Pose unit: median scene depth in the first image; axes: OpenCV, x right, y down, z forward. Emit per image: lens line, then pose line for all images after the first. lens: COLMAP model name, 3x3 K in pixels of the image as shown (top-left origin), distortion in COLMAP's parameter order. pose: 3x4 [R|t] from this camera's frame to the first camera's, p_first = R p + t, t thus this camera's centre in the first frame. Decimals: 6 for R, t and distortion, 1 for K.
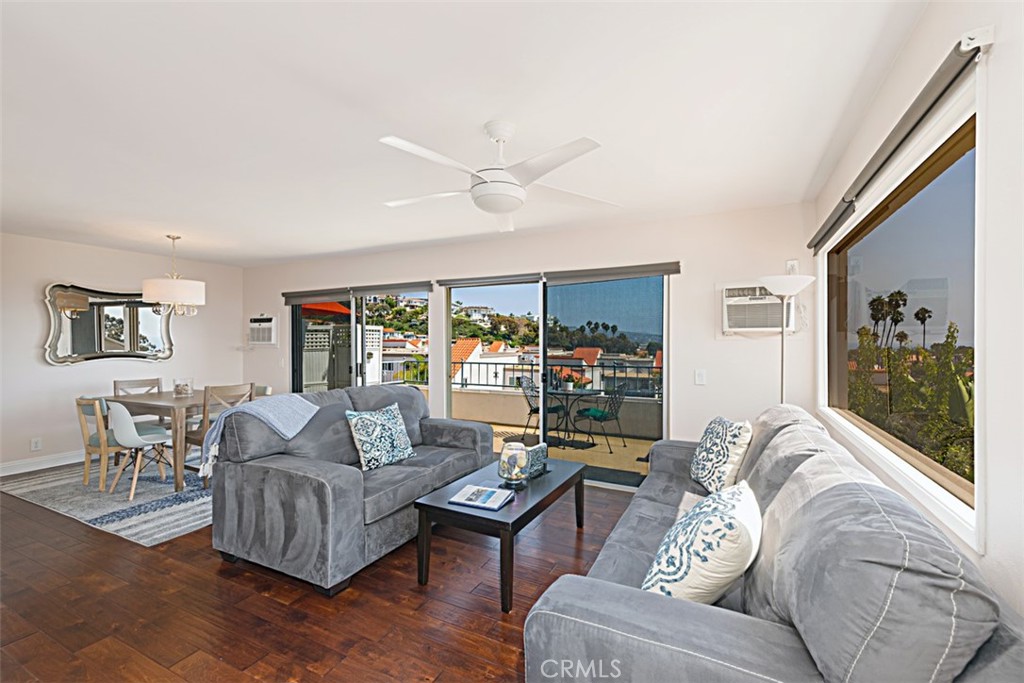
lens RADIAL K [[448.4, 0, 506.8], [0, 448.4, 339.9], [0, 0, 1]] dist [0.000265, 0.000029]
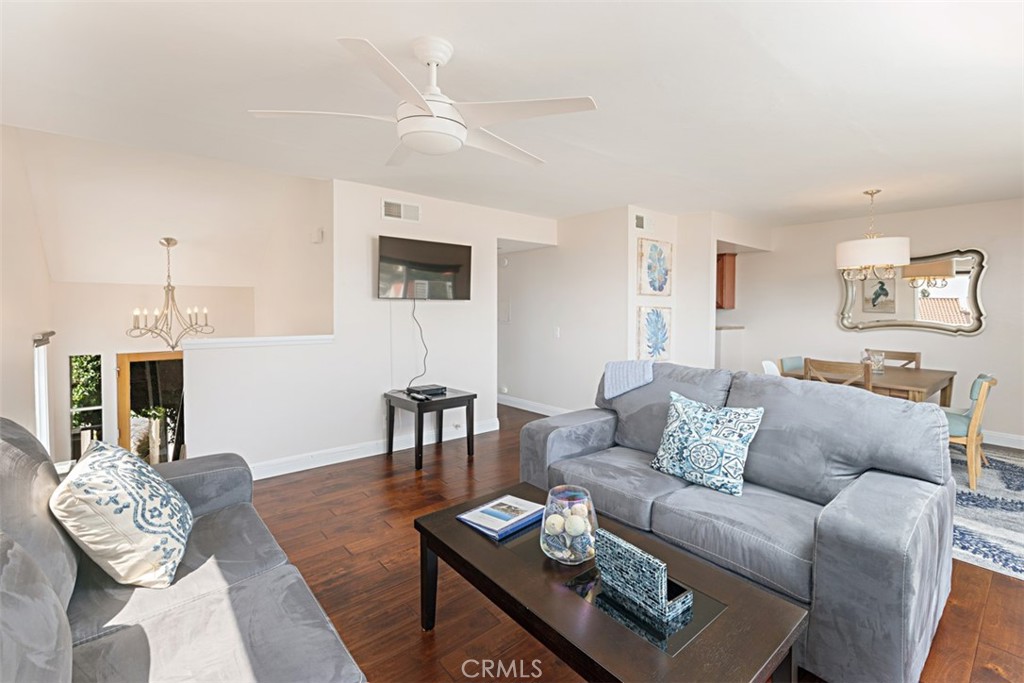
lens RADIAL K [[450.9, 0, 540.9], [0, 450.9, 319.3], [0, 0, 1]] dist [0.000065, 0.000003]
pose [[-0.365450, 0.020033, -0.930615, 0.333681], [-0.002071, 0.999748, 0.022334, 0.004427], [0.930829, 0.010090, -0.365317, 0.719321]]
